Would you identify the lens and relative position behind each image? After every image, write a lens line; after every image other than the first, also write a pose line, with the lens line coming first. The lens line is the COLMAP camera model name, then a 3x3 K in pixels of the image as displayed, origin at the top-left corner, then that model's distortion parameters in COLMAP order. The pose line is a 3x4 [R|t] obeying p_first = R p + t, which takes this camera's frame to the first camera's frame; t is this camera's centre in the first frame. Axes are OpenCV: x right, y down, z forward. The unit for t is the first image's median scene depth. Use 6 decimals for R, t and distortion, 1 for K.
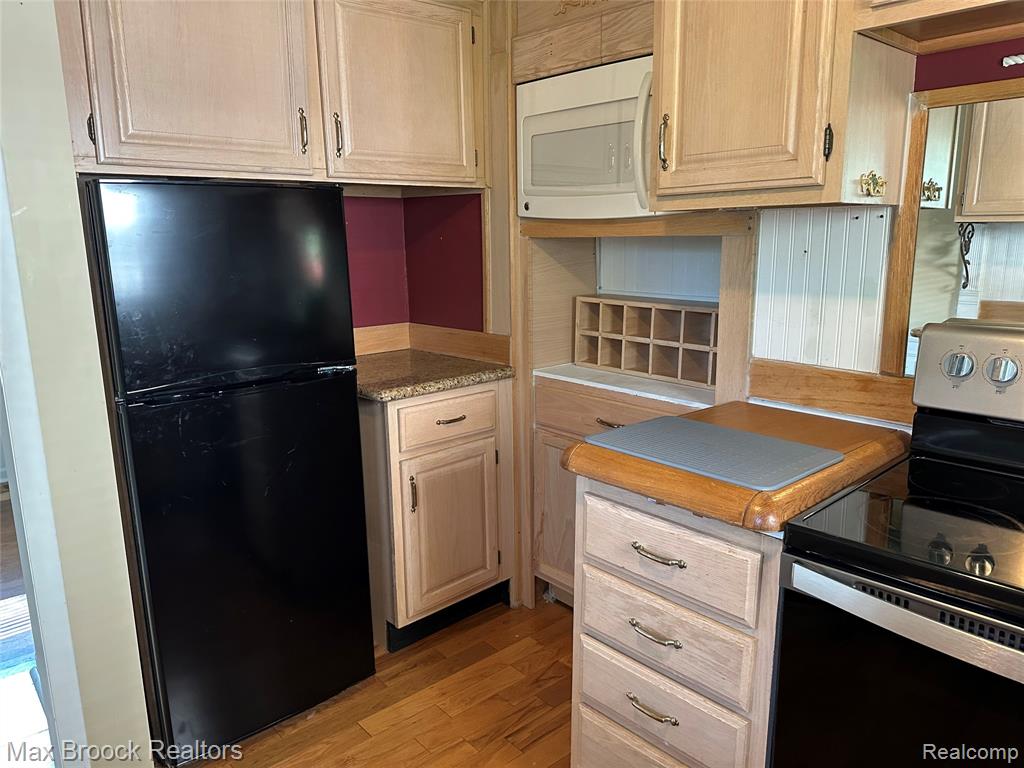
lens RADIAL K [[727.7, 0, 511.4], [0, 727.7, 382.8], [0, 0, 1]] dist [0.031179, -0.017110]
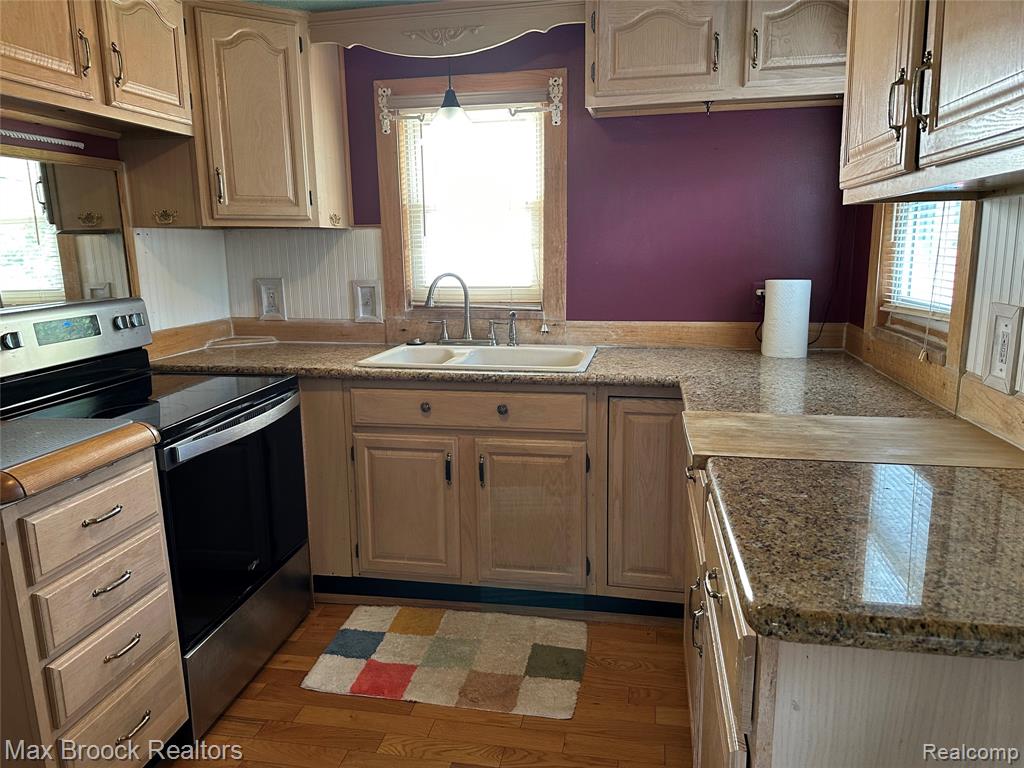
lens RADIAL K [[727.7, 0, 511.1], [0, 727.7, 381.6], [0, 0, 1]] dist [0.031179, -0.017110]
pose [[-0.607047, -0.137745, 0.782636, -1.067949], [0.174908, 0.937550, 0.300676, -0.201198], [-0.775178, 0.319414, -0.545045, 1.046868]]
